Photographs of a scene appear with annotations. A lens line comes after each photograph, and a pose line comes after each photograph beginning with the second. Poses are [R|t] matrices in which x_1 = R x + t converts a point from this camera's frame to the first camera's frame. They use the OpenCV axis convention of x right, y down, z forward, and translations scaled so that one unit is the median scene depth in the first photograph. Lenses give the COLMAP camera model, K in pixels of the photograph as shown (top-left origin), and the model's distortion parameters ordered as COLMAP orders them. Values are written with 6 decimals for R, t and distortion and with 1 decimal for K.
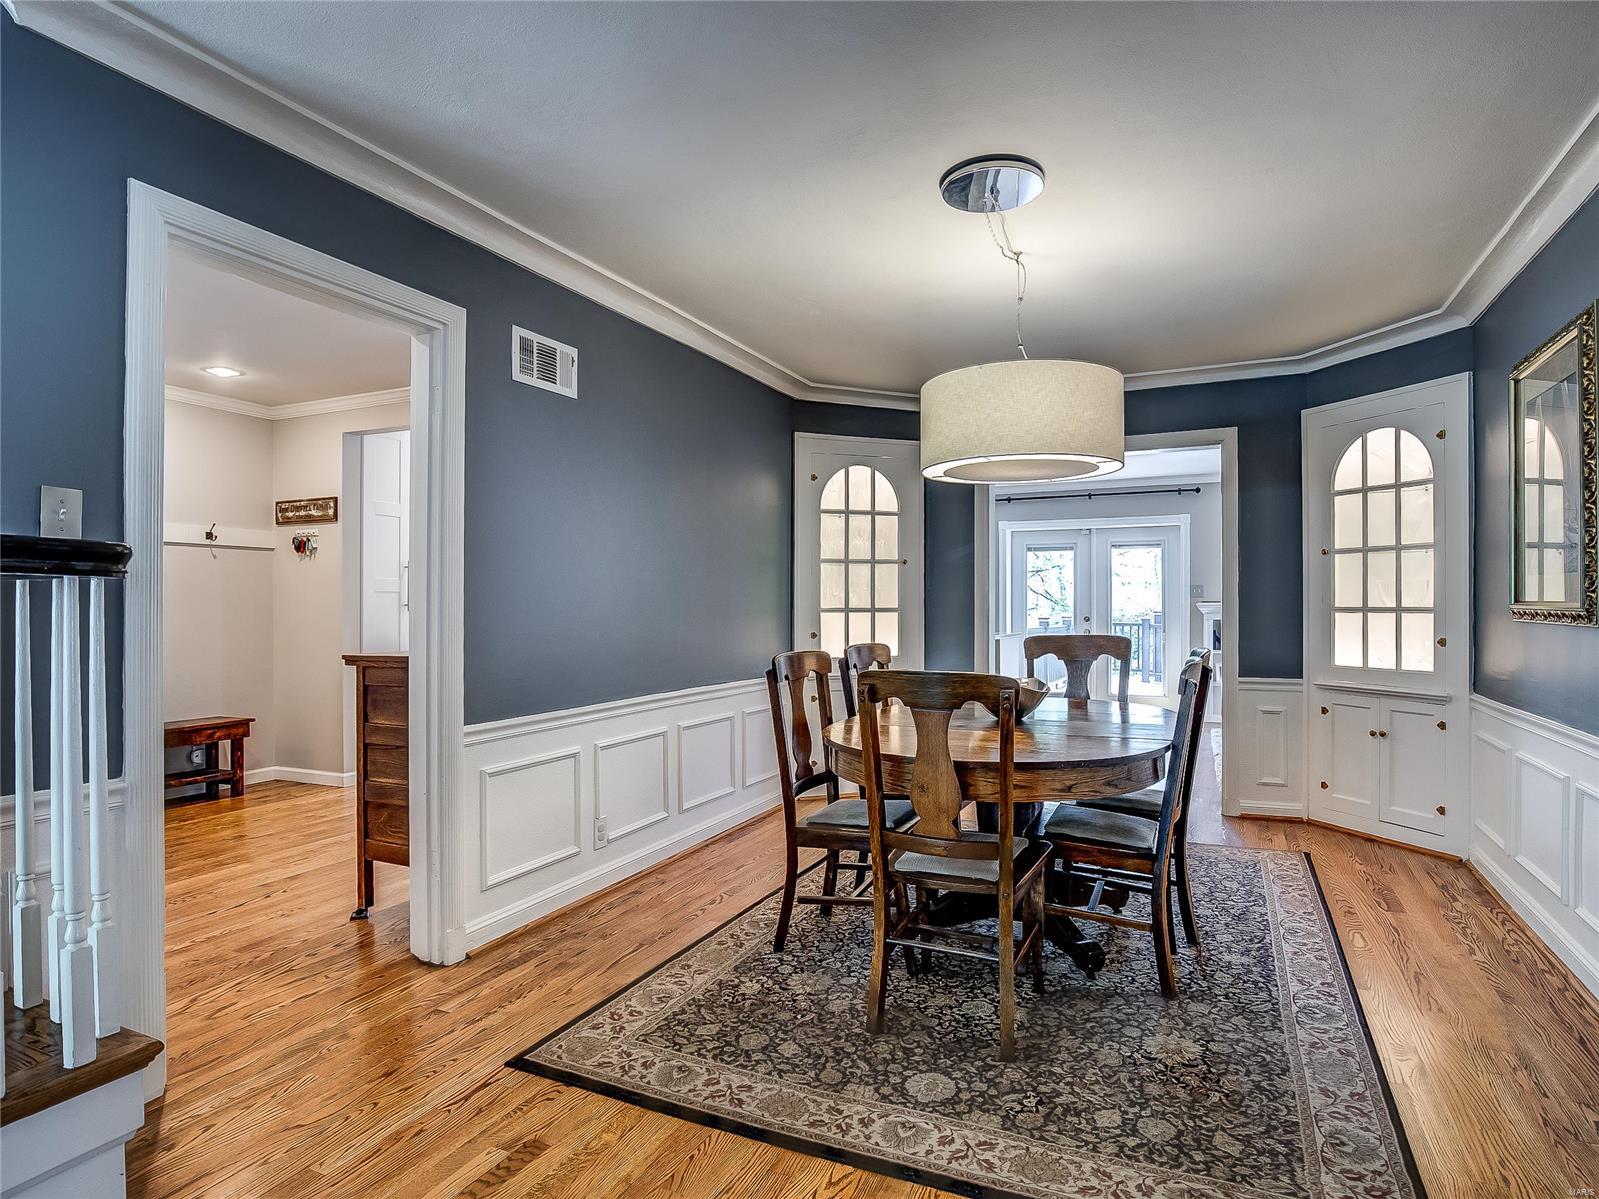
lens RADIAL K [[857.0, 0, 807.0], [0, 857.0, 605.1], [0, 0, 1]] dist [-0.044204, 0.003374]
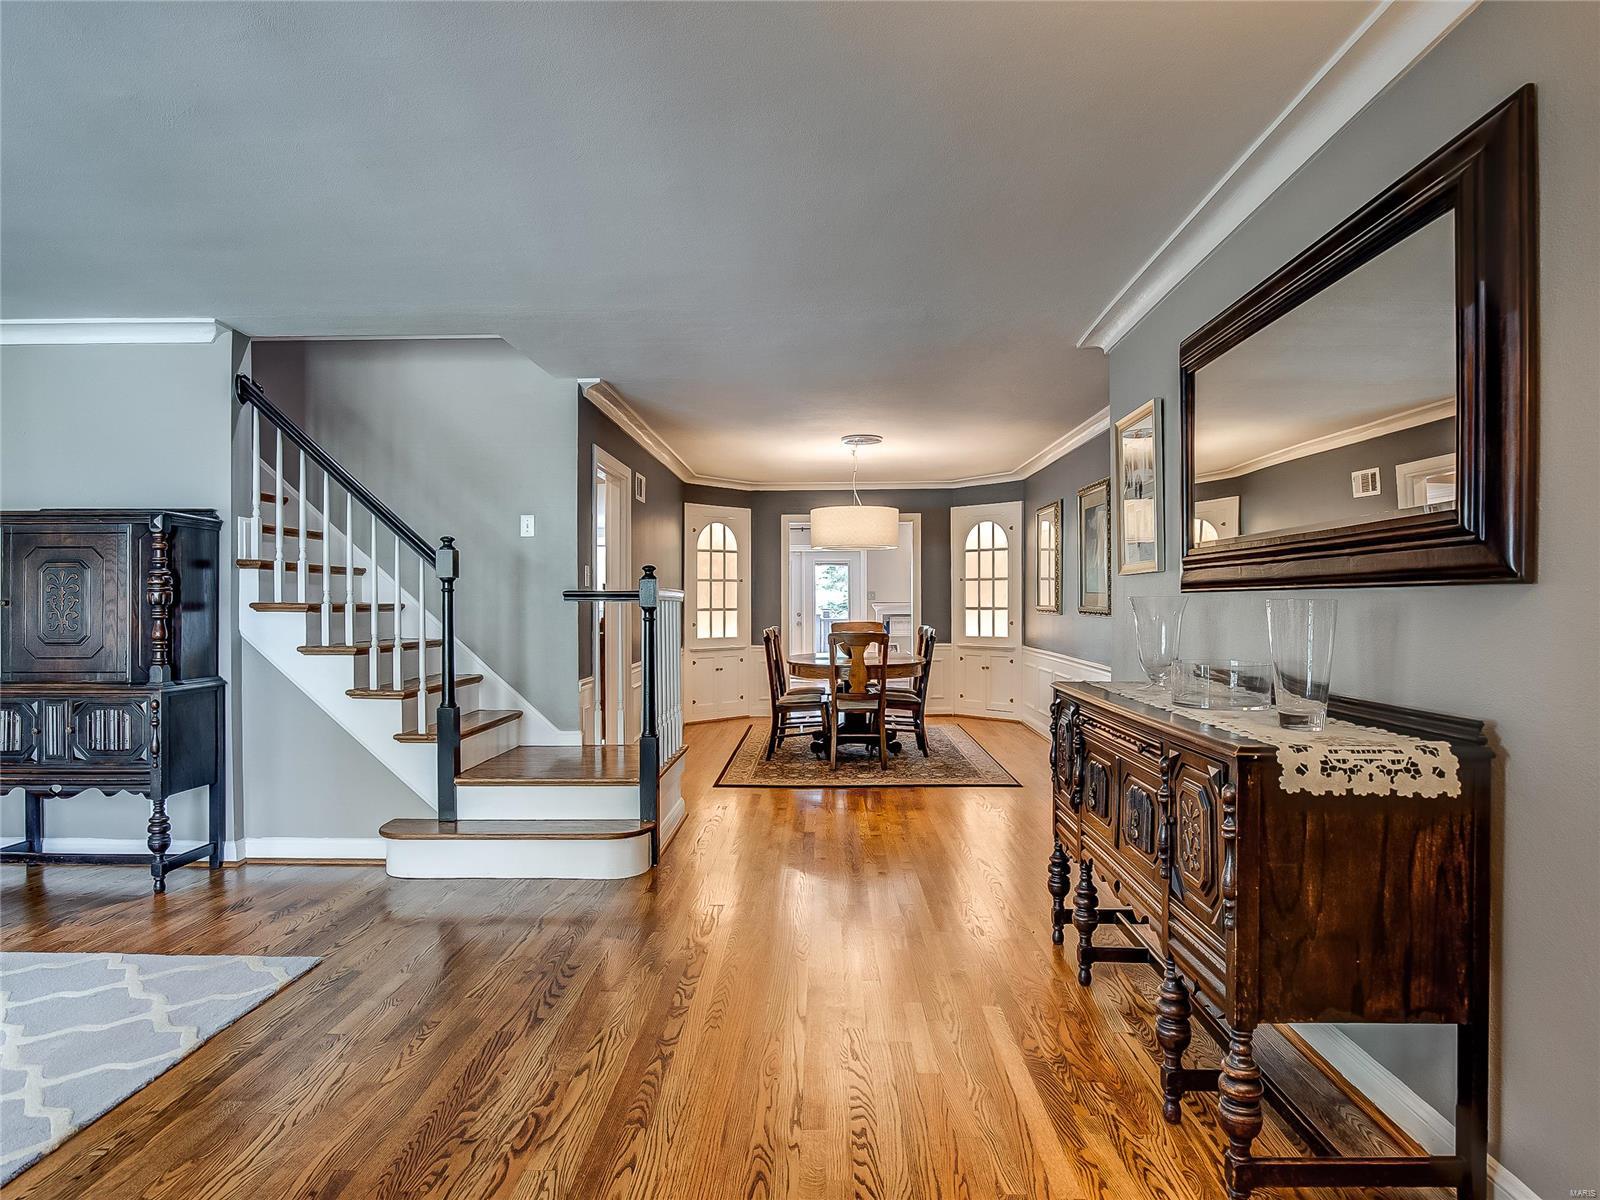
lens RADIAL K [[897.4, 0, 809.4], [0, 897.4, 597.9], [0, 0, 1]] dist [-0.023338, 0.003999]
pose [[0.908532, -0.000909, 0.417814, -0.644819], [0.002965, 0.999986, -0.004271, -0.011934], [-0.417804, 0.005120, 0.908523, -0.839729]]
